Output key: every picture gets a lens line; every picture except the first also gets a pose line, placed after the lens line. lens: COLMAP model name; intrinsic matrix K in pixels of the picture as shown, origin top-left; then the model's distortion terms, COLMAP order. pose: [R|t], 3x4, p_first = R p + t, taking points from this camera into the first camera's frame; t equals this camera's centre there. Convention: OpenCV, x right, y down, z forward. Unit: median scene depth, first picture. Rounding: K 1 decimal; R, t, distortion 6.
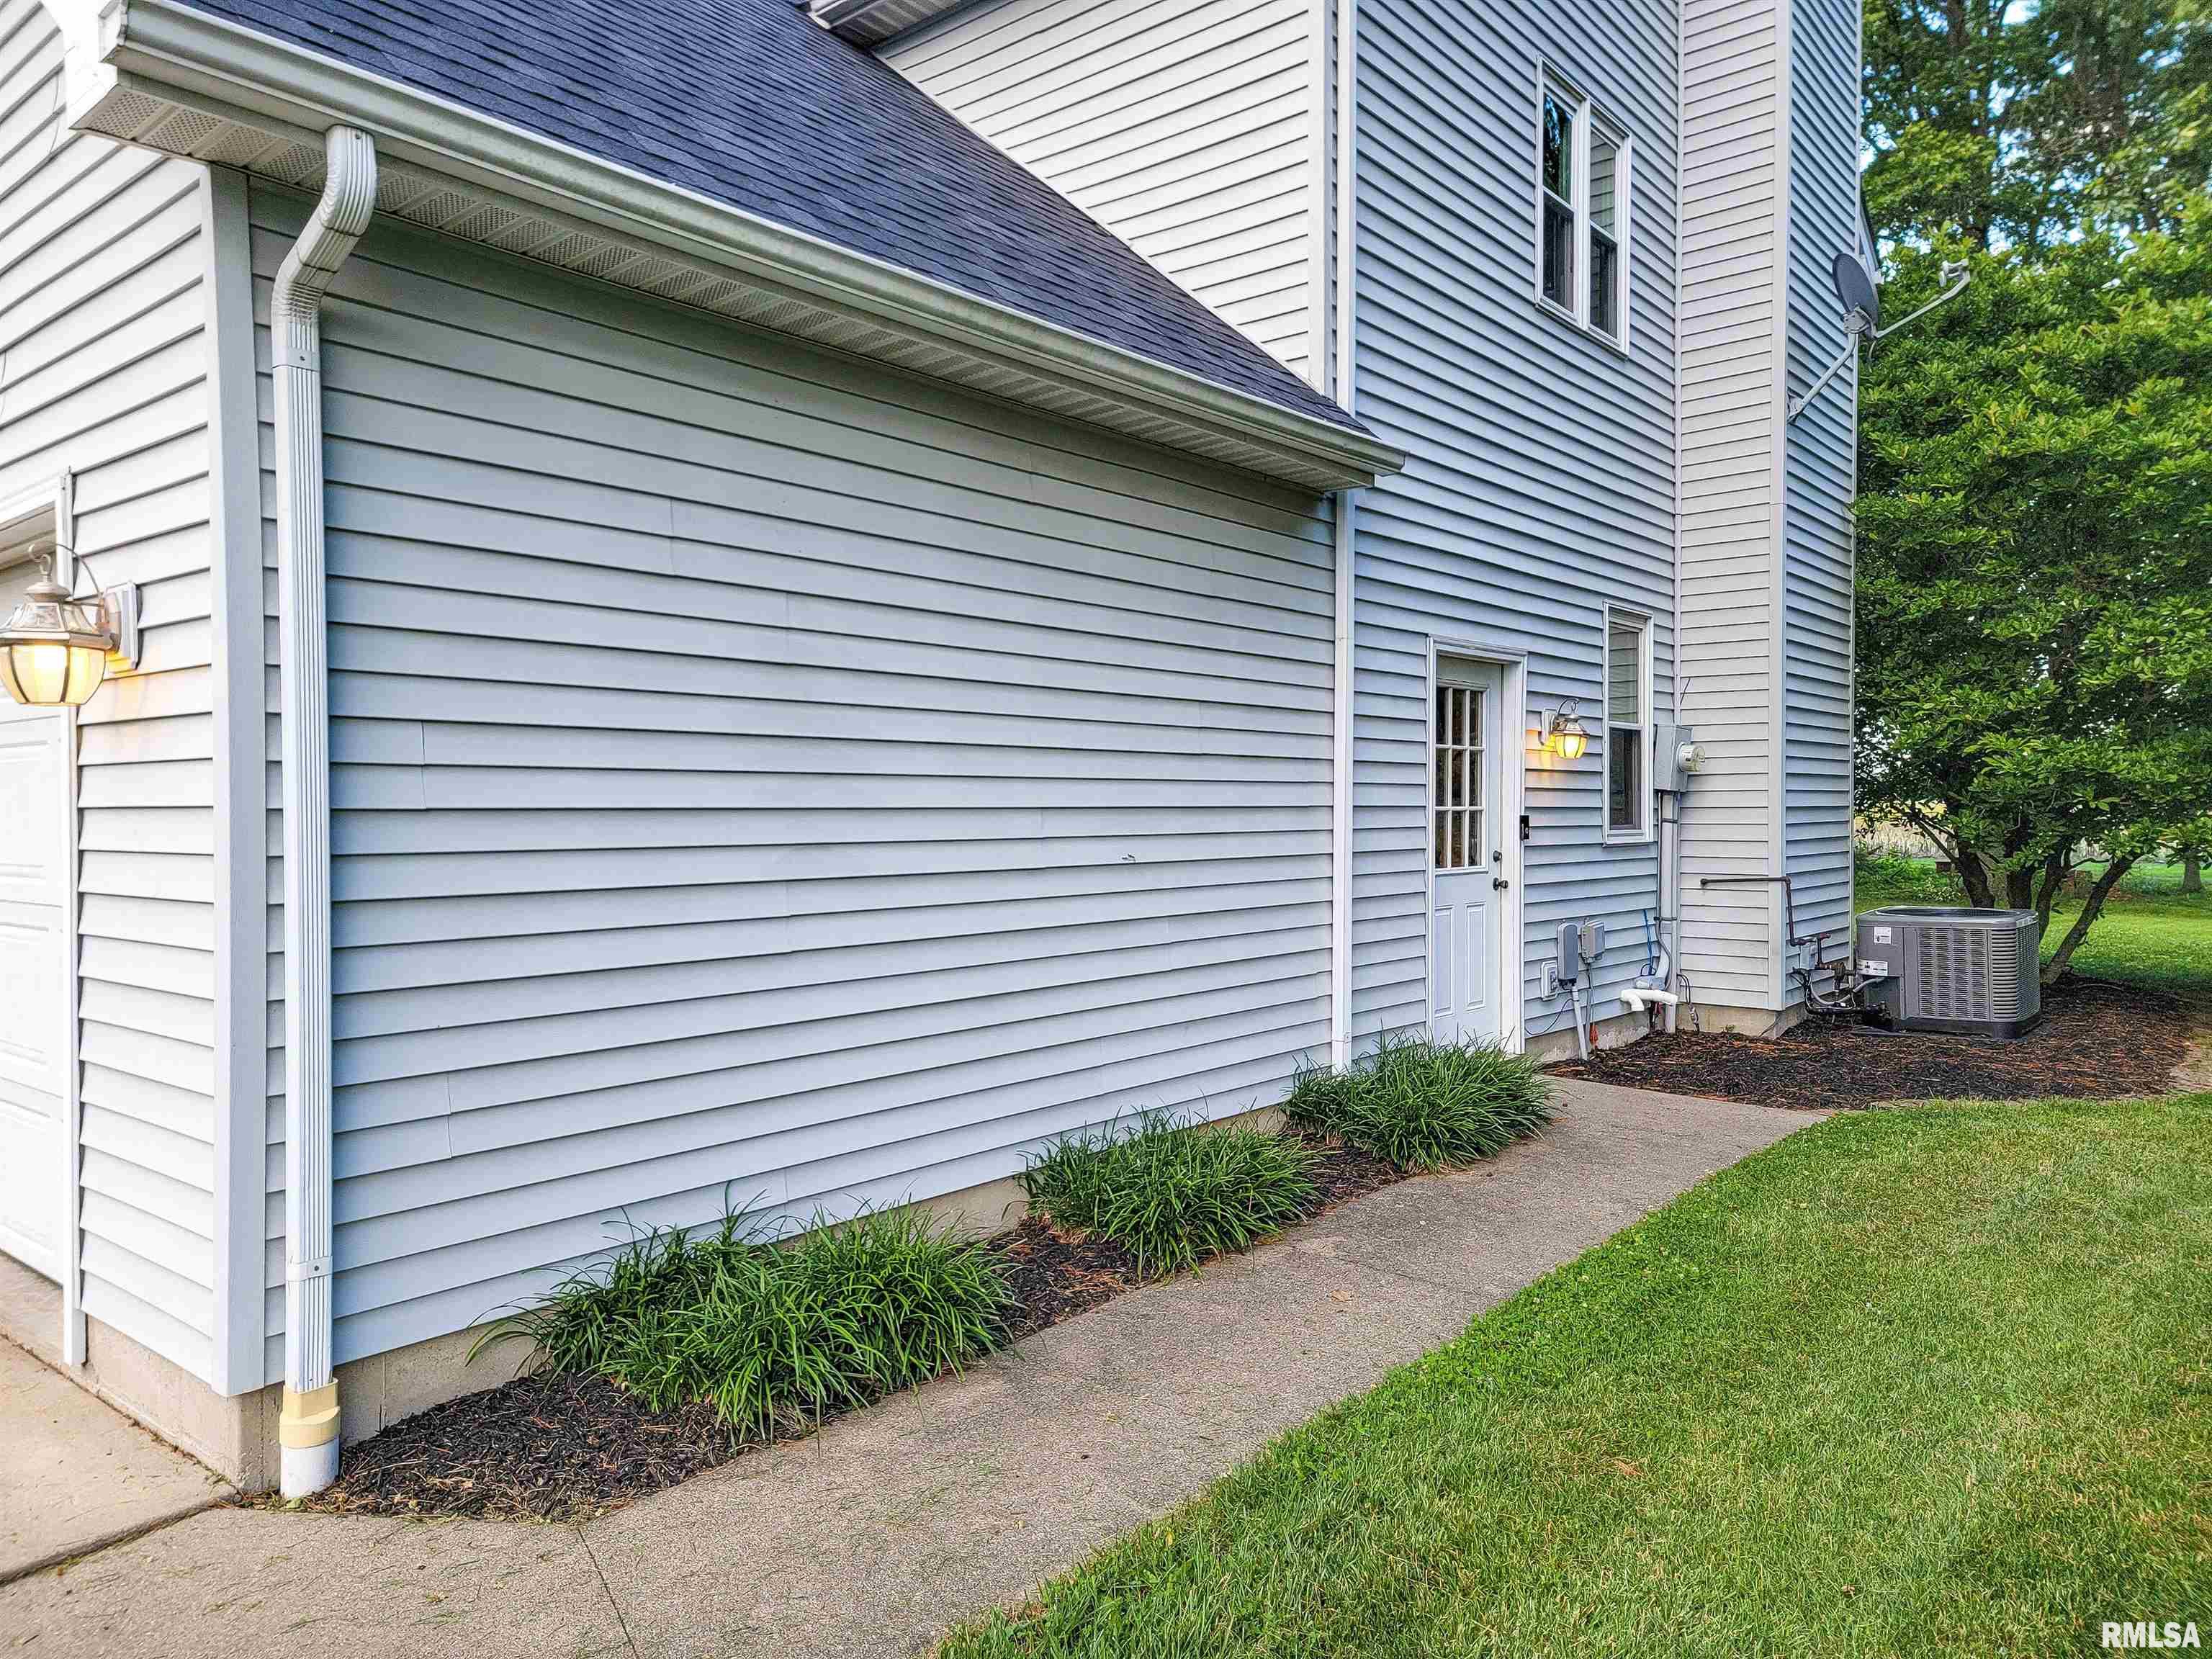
lens RADIAL K [[1547.2, 0, 1106.0], [0, 1547.2, 829.5], [0, 0, 1]] dist [0.023396, 0.004416]
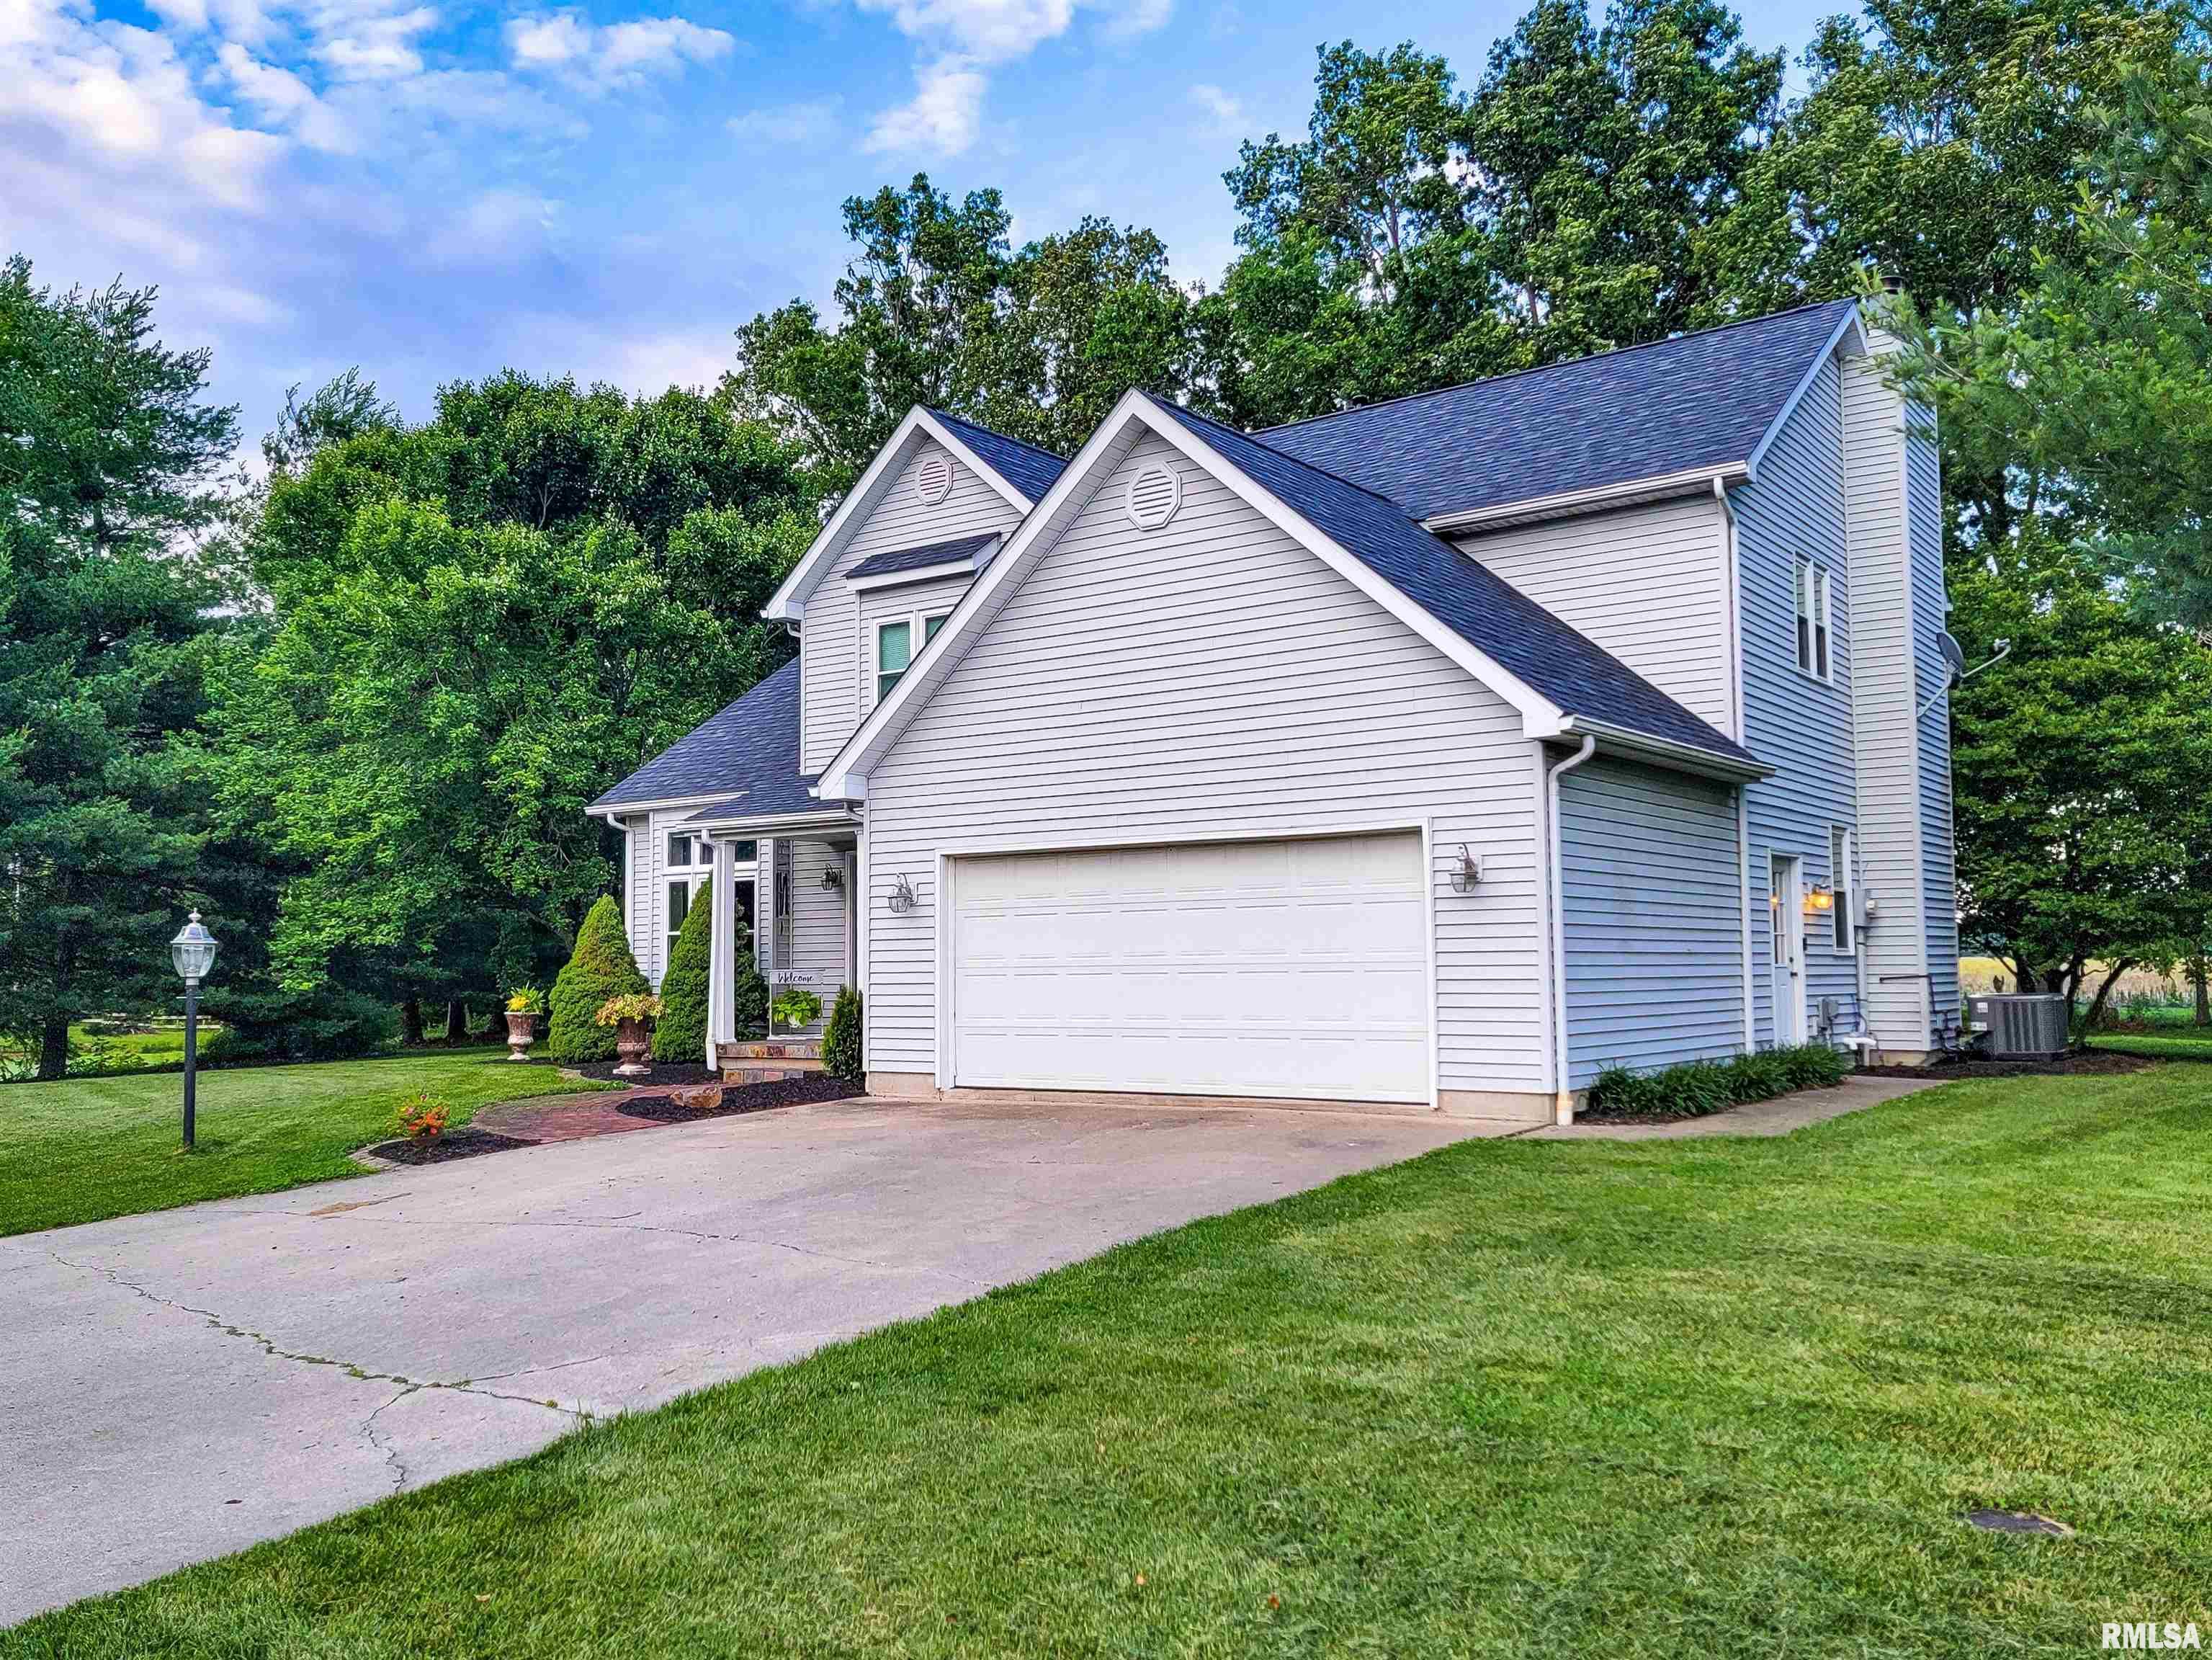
lens RADIAL K [[1873.0, 0, 1106.0], [0, 1873.0, 830.0], [0, 0, 1]] dist [0.038259, -0.006543]
pose [[0.997549, -0.003188, 0.069903, -0.640071], [0.009504, 0.995877, -0.090211, 0.050832], [-0.069327, 0.090654, 0.993466, -1.071445]]
